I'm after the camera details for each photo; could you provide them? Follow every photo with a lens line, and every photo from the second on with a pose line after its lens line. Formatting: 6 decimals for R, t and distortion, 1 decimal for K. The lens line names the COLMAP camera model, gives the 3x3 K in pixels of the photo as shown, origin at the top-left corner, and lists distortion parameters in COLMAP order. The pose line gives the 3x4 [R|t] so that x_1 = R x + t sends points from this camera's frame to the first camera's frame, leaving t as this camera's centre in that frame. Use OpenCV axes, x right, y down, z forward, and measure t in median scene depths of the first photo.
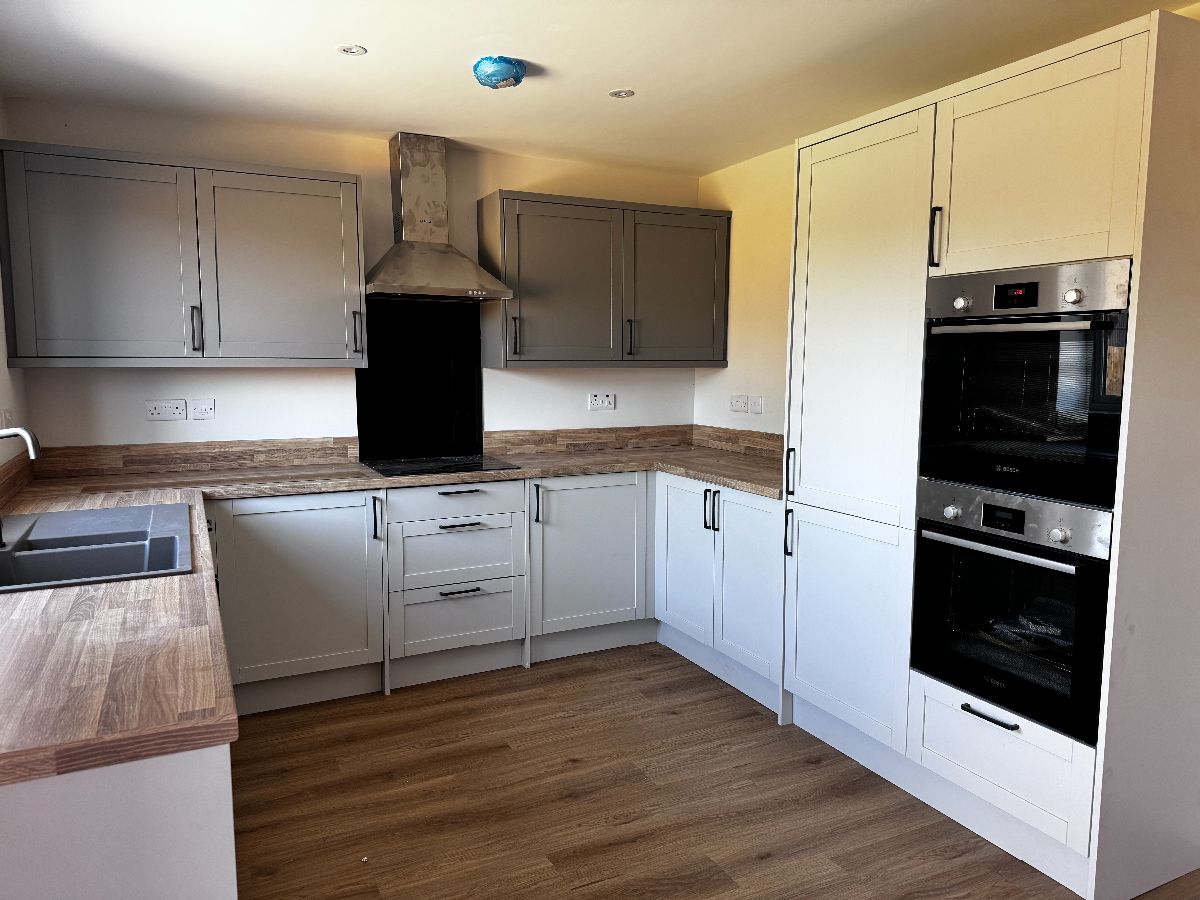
lens RADIAL K [[830.9, 0, 601.2], [0, 830.9, 455.1], [0, 0, 1]] dist [0.105071, -0.145350]
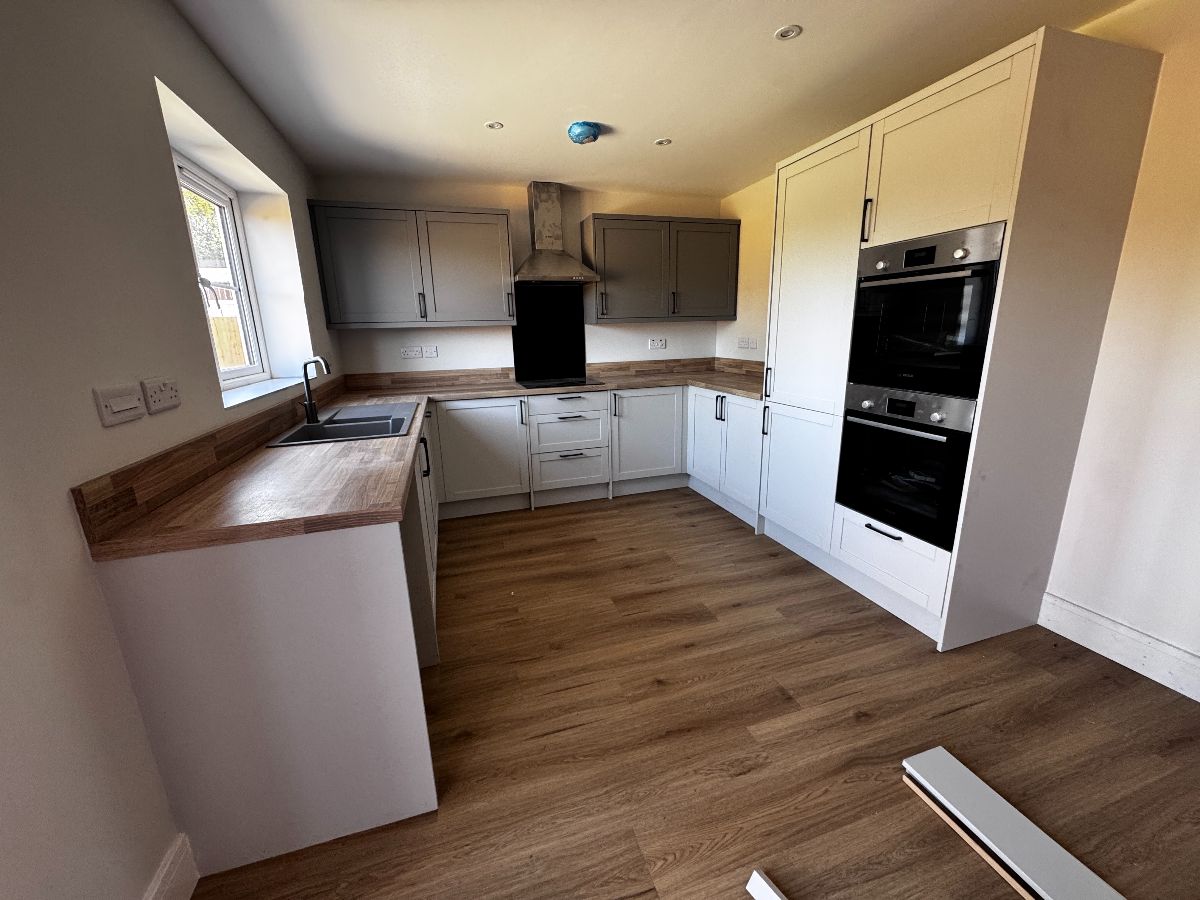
lens RADIAL K [[477.9, 0, 597.1], [0, 477.9, 446.1], [0, 0, 1]] dist [-0.001744, 0.000077]
pose [[0.987557, 0.010464, -0.156912, 0.045973], [0.009586, 0.991923, 0.126476, 0.020578], [0.156968, -0.126406, 0.979481, 0.033679]]
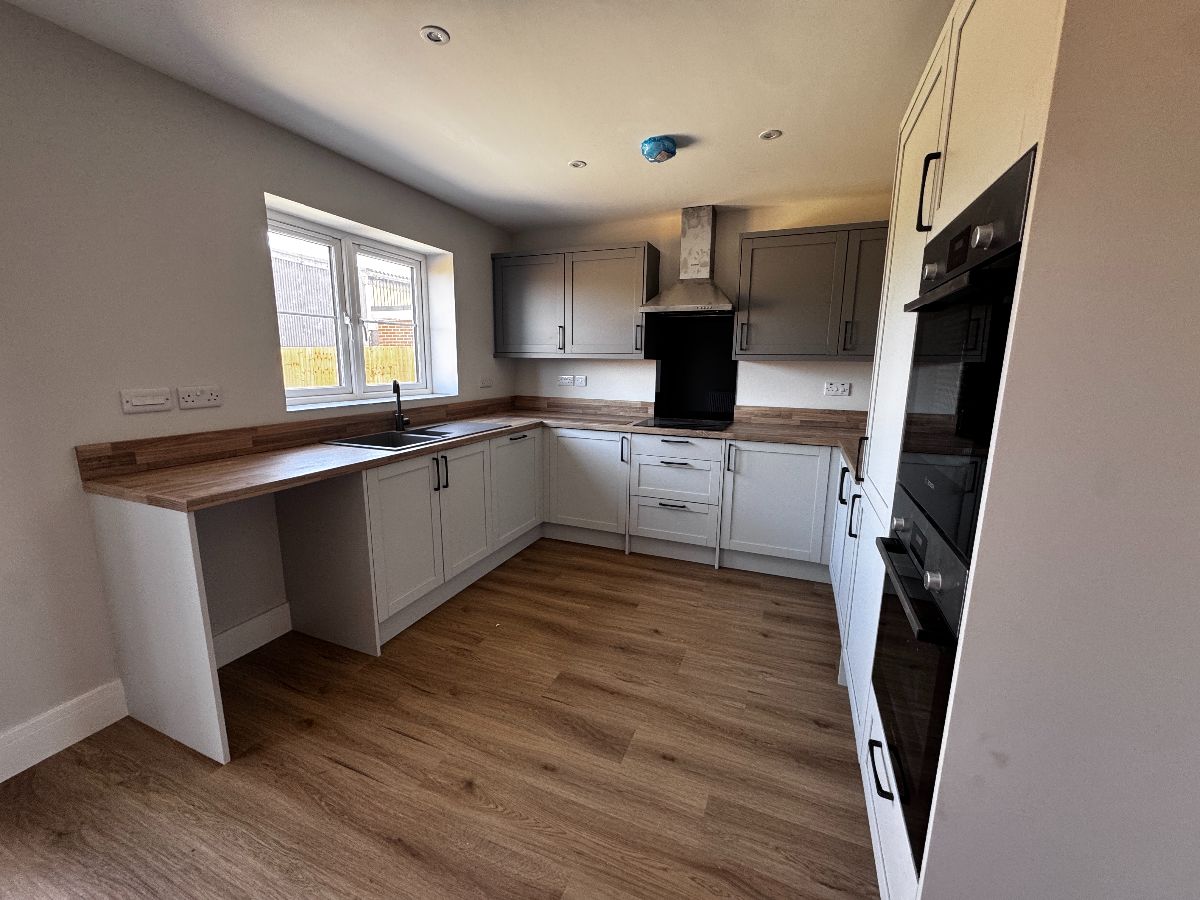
lens RADIAL K [[478.3, 0, 601.3], [0, 478.3, 445.4], [0, 0, 1]] dist [-0.003013, -0.000075]
pose [[0.663182, 0.134364, -0.736299, 0.421755], [-0.094290, 0.990915, 0.095901, -0.021309], [0.742495, 0.005826, 0.669826, 0.340846]]
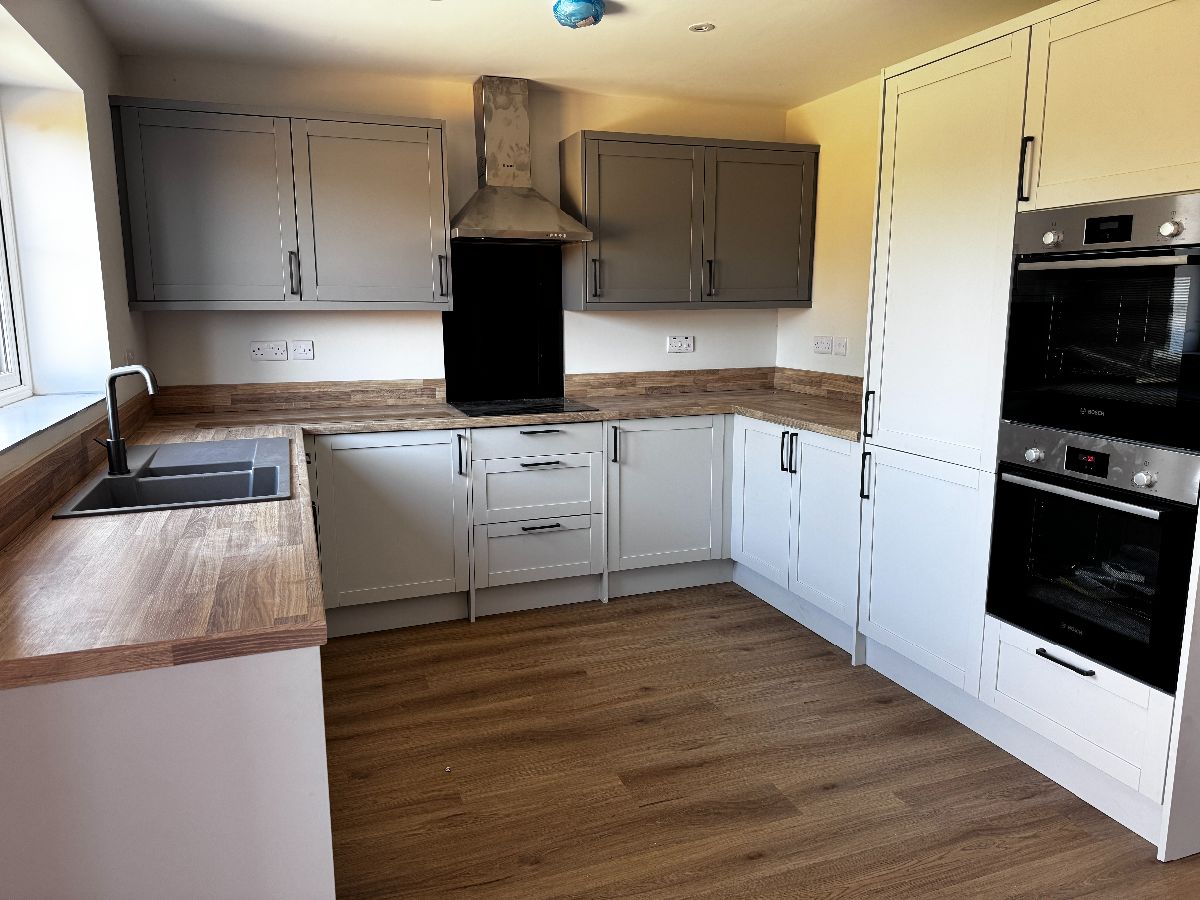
lens RADIAL K [[830.9, 0, 601.9], [0, 830.9, 445.9], [0, 0, 1]] dist [0.103746, -0.133804]
pose [[0.994388, 0.012503, -0.105054, 0.016463], [-0.006692, 0.998437, 0.055490, 0.004549], [0.105584, -0.054475, 0.992917, -0.018059]]
